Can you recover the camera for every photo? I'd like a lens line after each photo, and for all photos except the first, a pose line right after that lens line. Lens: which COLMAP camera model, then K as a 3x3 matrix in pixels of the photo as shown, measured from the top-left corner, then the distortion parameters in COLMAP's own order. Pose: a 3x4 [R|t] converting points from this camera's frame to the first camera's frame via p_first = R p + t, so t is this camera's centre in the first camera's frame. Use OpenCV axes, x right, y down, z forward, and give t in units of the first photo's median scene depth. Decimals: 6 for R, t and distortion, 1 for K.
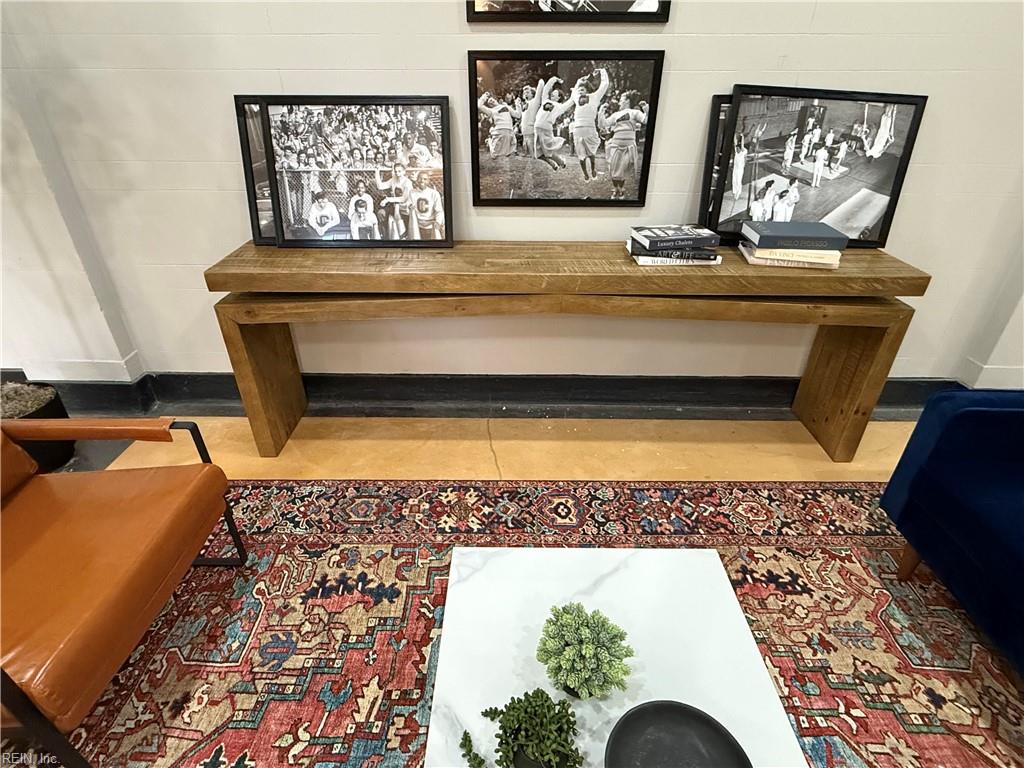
lens RADIAL K [[525.9, 0, 506.5], [0, 525.9, 387.1], [0, 0, 1]] dist [0.000518, -0.000662]
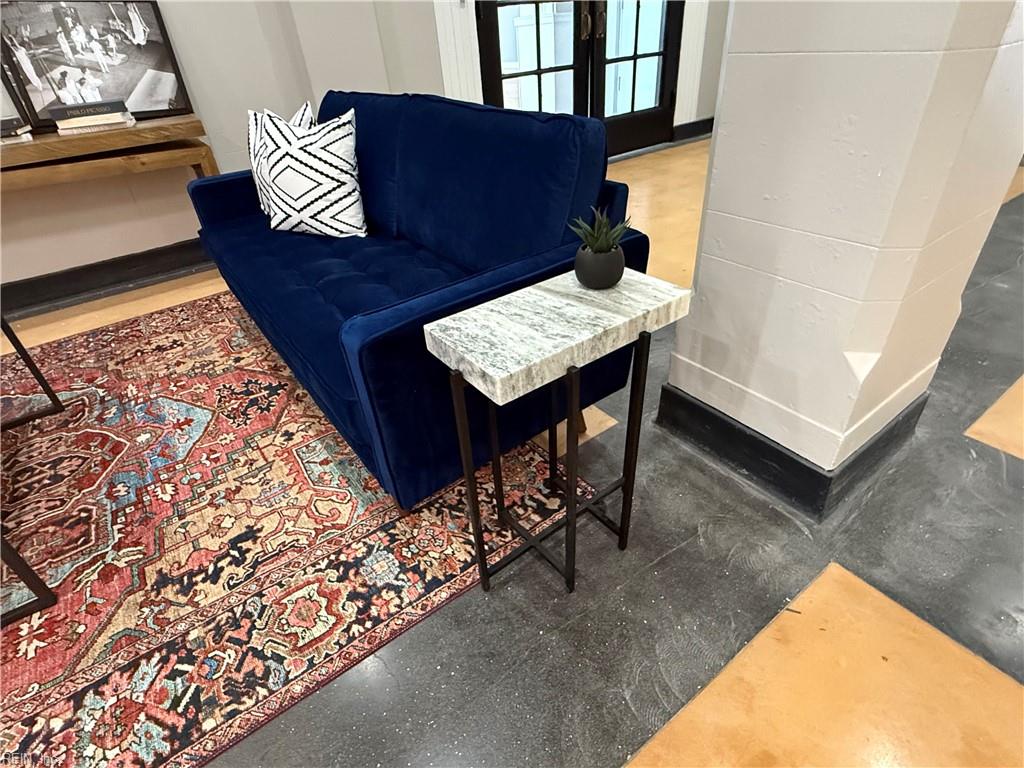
lens RADIAL K [[525.9, 0, 505.4], [0, 525.9, 384.1], [0, 0, 1]] dist [0.000518, -0.000662]
pose [[0.803603, -0.384369, 0.454404, 0.510297], [0.368279, 0.920906, 0.127679, 0.542796], [-0.467539, 0.064744, 0.881598, -0.573760]]
